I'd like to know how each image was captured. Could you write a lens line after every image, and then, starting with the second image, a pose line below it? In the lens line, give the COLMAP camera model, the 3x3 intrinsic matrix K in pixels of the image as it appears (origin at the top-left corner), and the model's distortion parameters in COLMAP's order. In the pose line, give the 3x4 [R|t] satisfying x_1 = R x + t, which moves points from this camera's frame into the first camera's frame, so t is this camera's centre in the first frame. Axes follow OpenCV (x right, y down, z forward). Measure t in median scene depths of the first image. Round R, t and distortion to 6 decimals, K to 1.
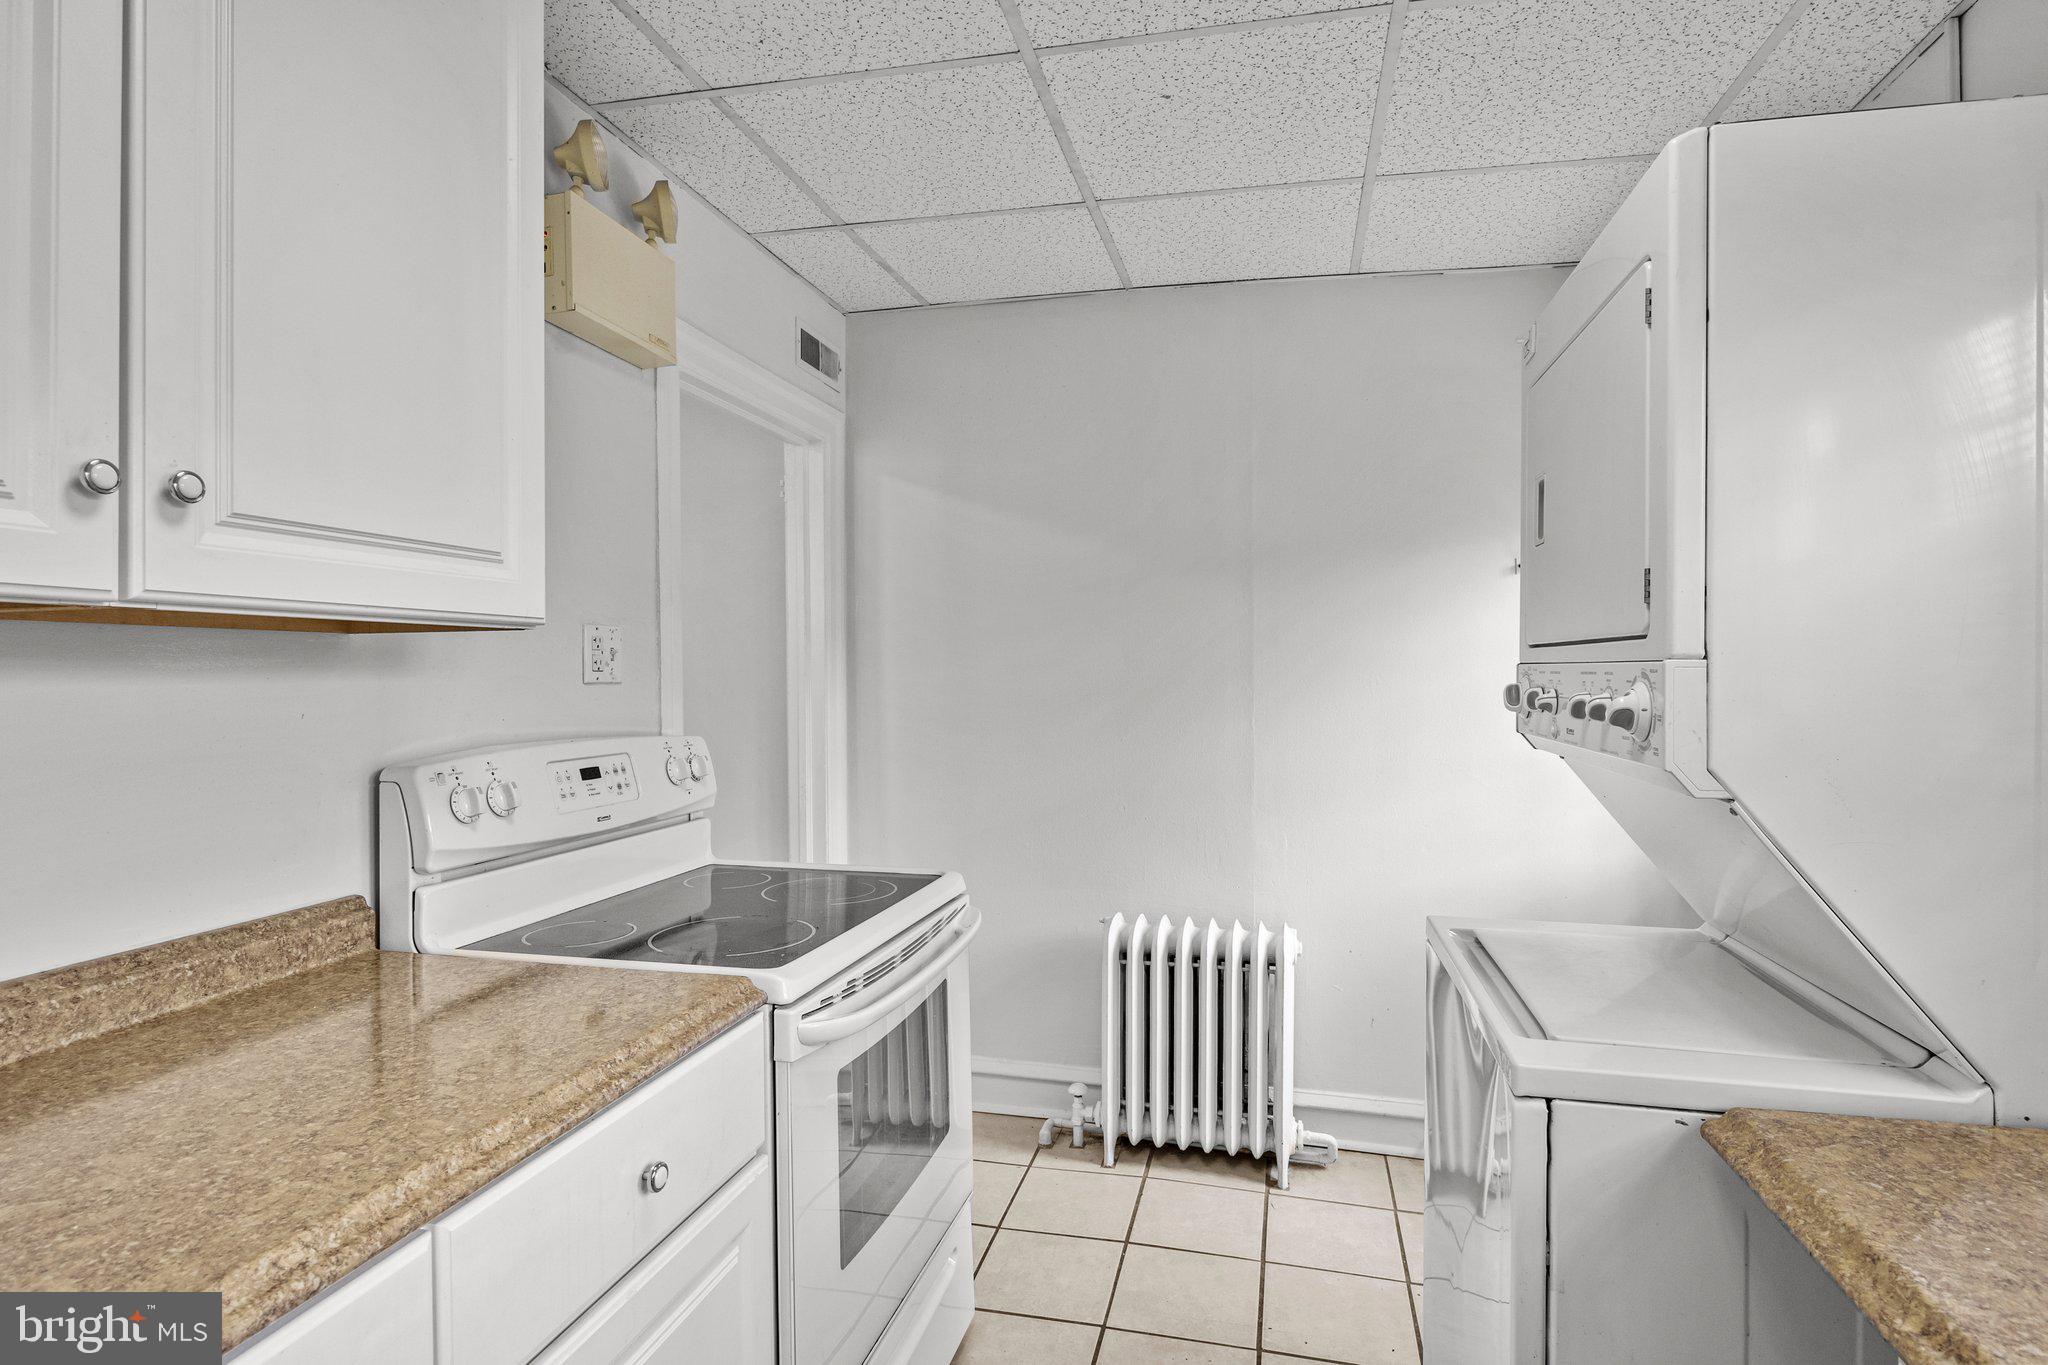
lens RADIAL K [[1078.4, 0, 1026.6], [0, 1078.4, 677.4], [0, 0, 1]] dist [0.002578, 0.000036]
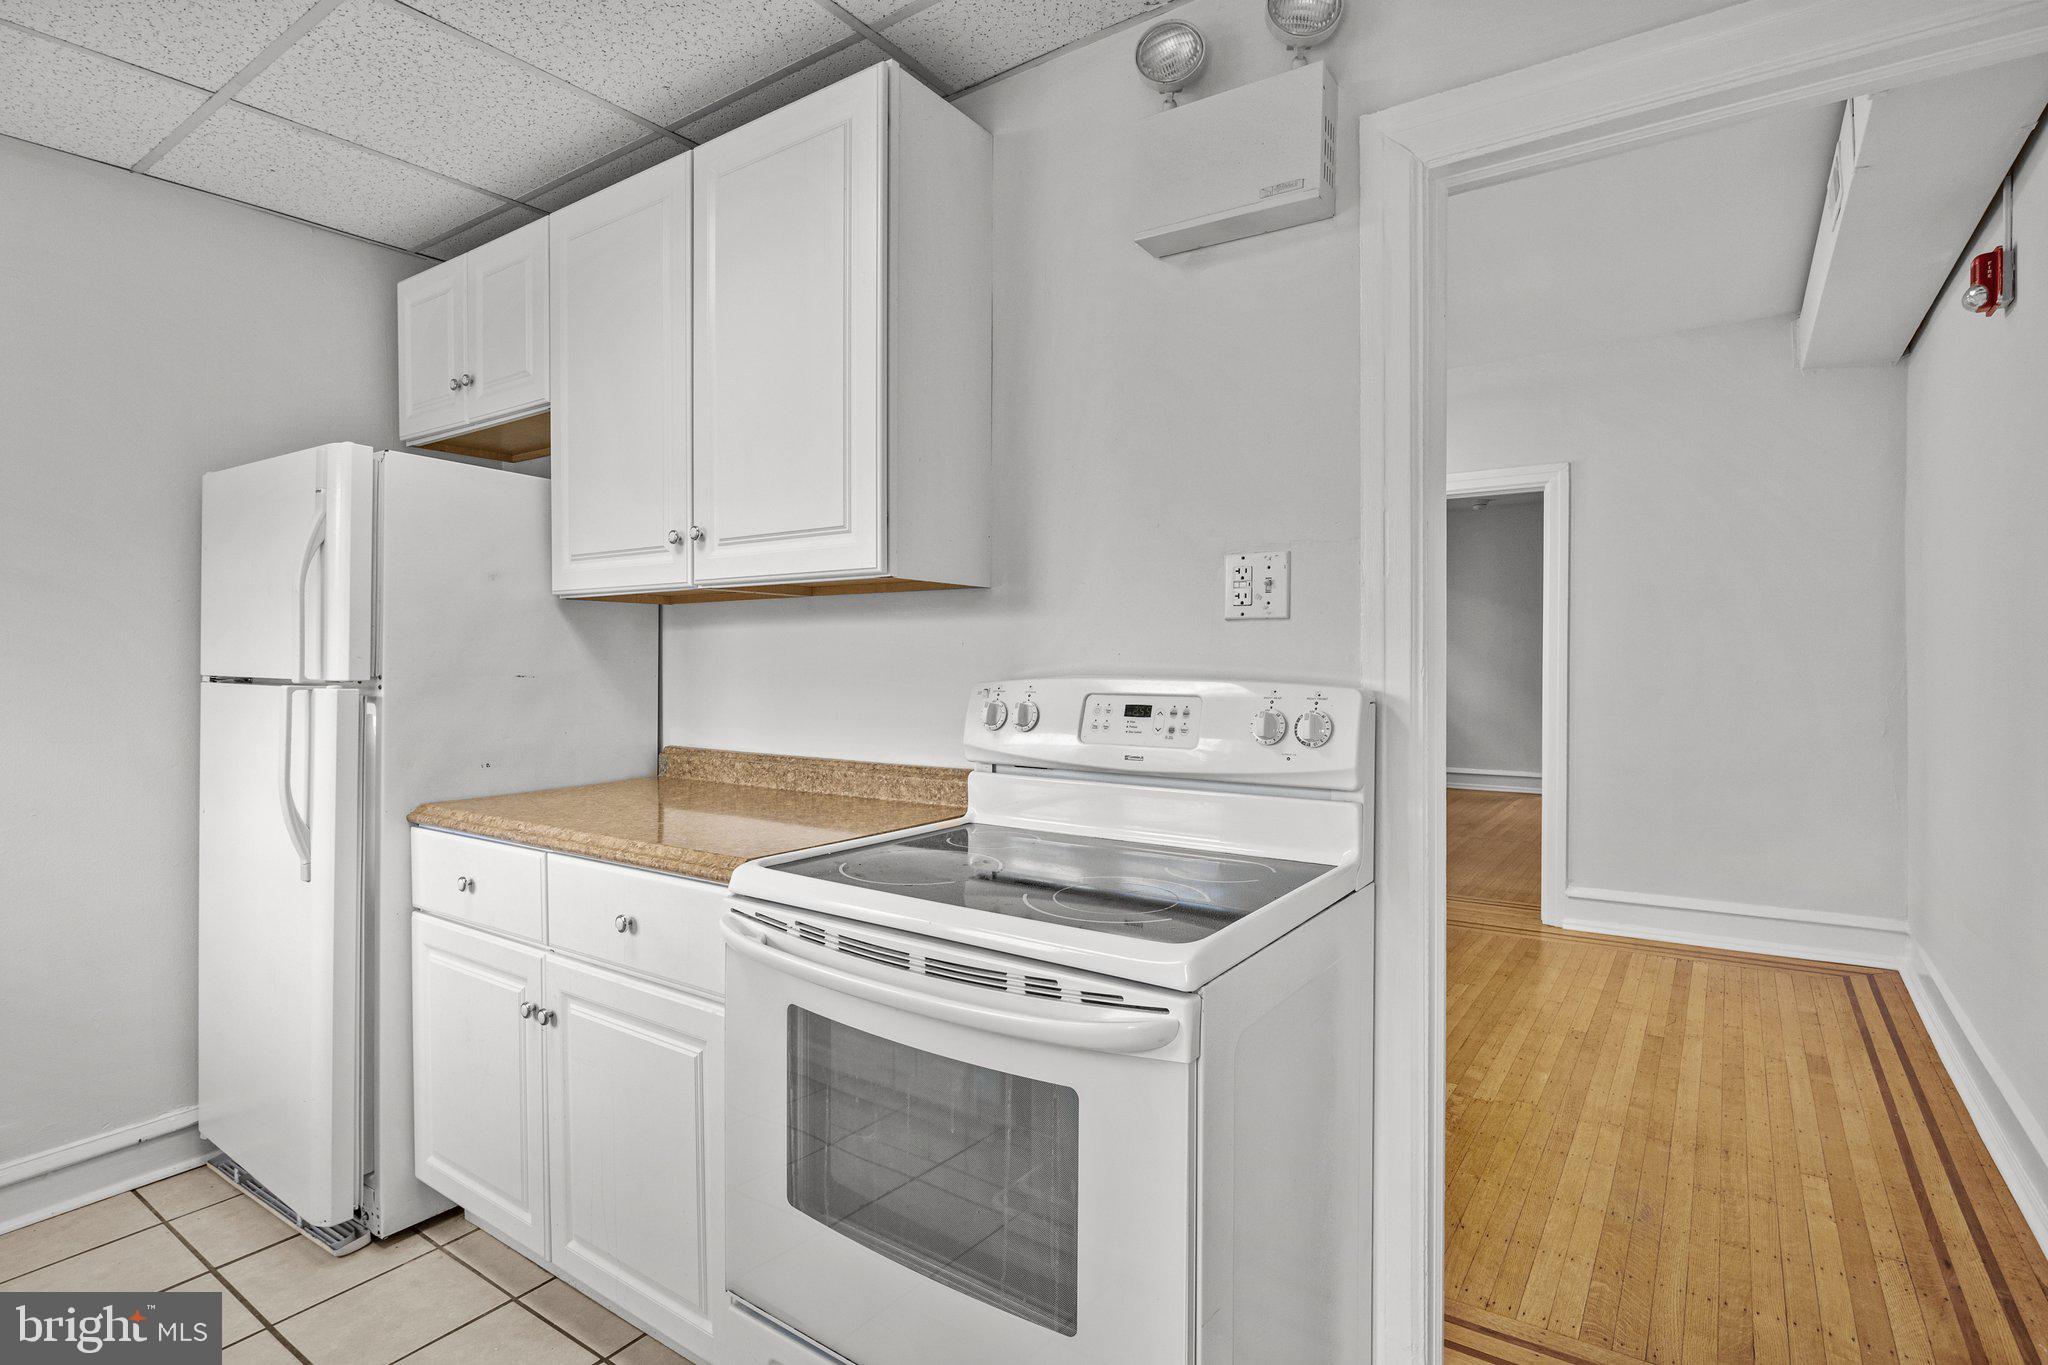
lens RADIAL K [[1007.4, 0, 1024.5], [0, 1007.4, 679.5], [0, 0, 1]] dist [0.002750, -0.001869]
pose [[-0.365954, 0.023891, -0.930326, 0.481582], [-0.004629, 0.999611, 0.027491, 0.035817], [0.930621, 0.014367, -0.365702, 1.234269]]
